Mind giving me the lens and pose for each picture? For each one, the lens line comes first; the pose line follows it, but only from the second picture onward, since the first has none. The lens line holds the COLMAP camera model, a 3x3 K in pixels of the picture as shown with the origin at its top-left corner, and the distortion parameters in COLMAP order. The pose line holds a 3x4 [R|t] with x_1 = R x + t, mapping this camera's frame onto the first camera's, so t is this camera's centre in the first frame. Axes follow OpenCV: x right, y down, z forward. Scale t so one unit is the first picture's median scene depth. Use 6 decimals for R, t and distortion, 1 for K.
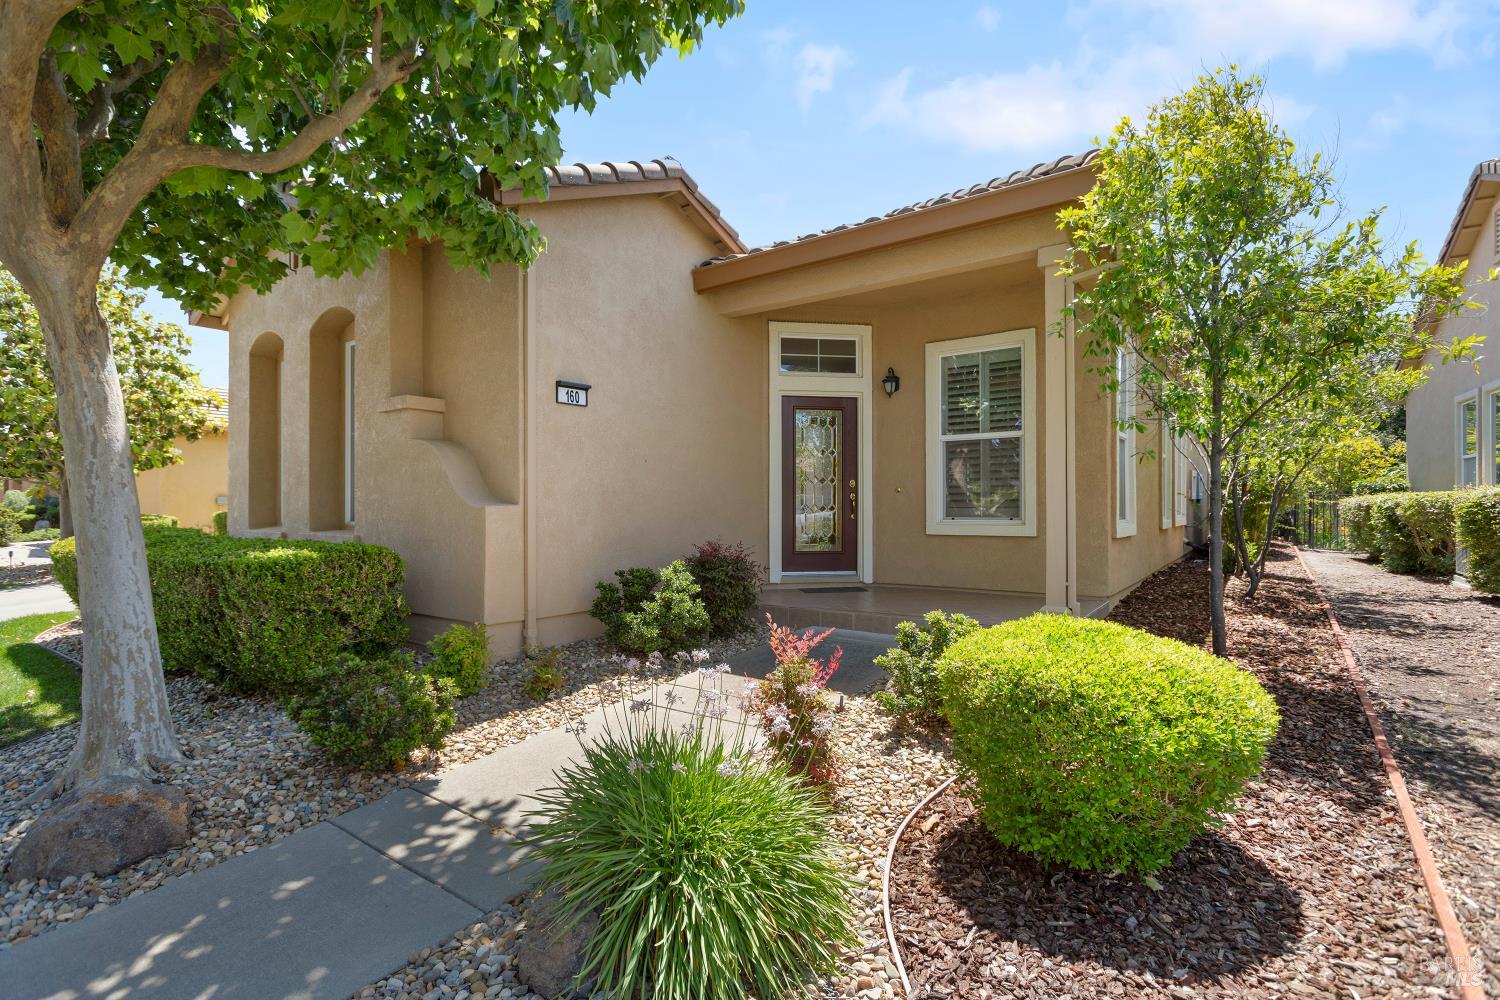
lens RADIAL K [[734.9, 0, 748.7], [0, 734.9, 506.7], [0, 0, 1]] dist [-0.004987, -0.000021]
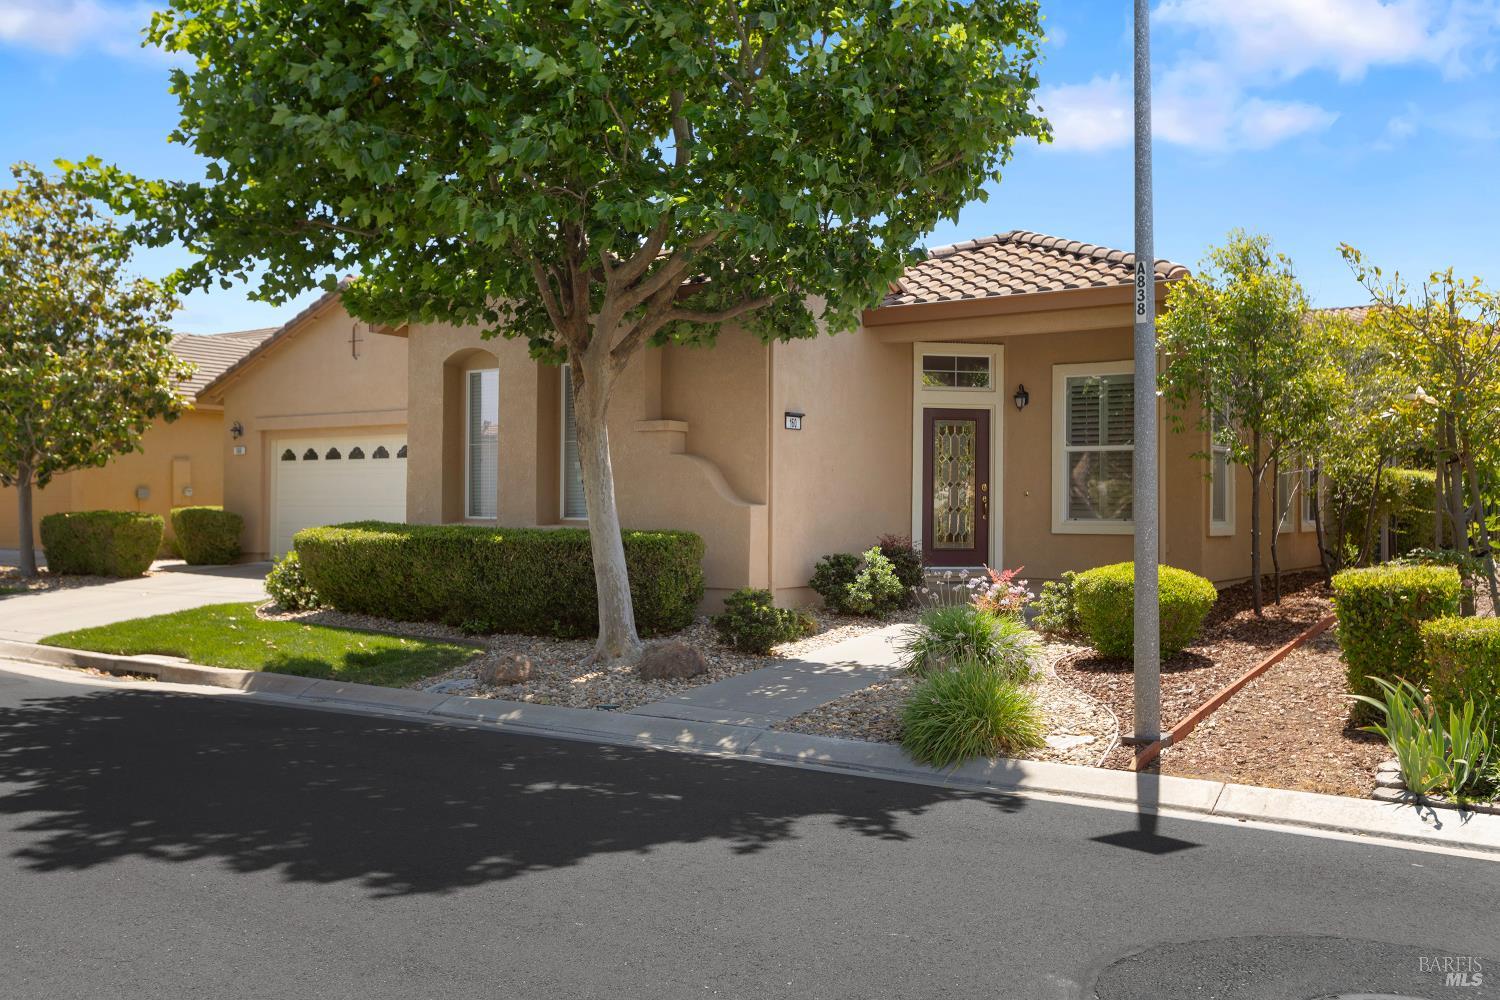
lens RADIAL K [[1347.4, 0, 748.4], [0, 1347.4, 496.4], [0, 0, 1]] dist [0.000114, -0.000901]
pose [[0.999007, 0.010271, 0.043344, -0.315013], [-0.009871, 0.999907, -0.009442, 0.004172], [-0.043437, 0.009005, 0.999016, -1.050630]]
